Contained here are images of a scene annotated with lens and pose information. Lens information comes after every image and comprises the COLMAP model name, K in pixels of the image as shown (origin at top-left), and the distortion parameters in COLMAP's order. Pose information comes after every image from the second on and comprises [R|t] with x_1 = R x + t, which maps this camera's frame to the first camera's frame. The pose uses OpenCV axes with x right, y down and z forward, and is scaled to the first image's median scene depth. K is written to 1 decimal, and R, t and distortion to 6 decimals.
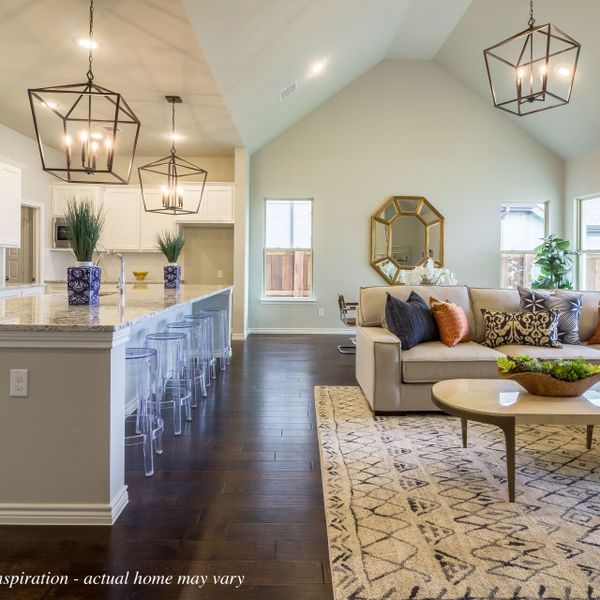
lens RADIAL K [[427.1, 0, 303.6], [0, 427.1, 274.9], [0, 0, 1]] dist [0.000771, -0.003527]
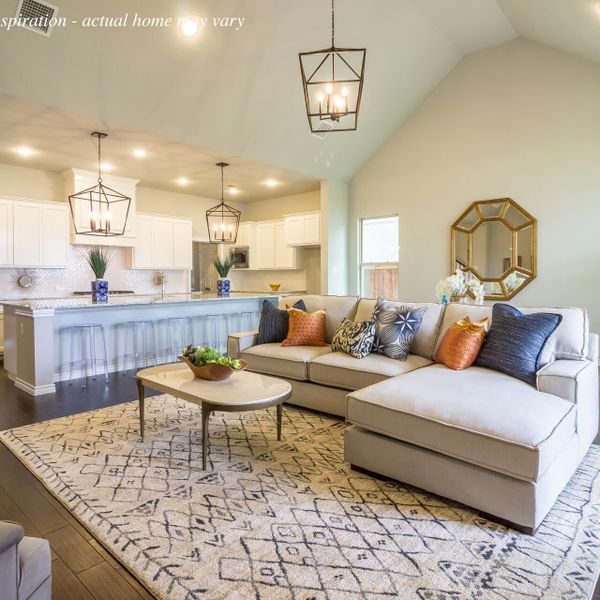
lens RADIAL K [[427.1, 0, 303.6], [0, 427.1, 274.9], [0, 0, 1]] dist [0.000771, -0.003527]
pose [[0.728695, -0.017305, -0.684620, 0.596406], [-0.005415, 0.999504, -0.031027, 0.003732], [0.684817, 0.026317, 0.728240, 0.090281]]
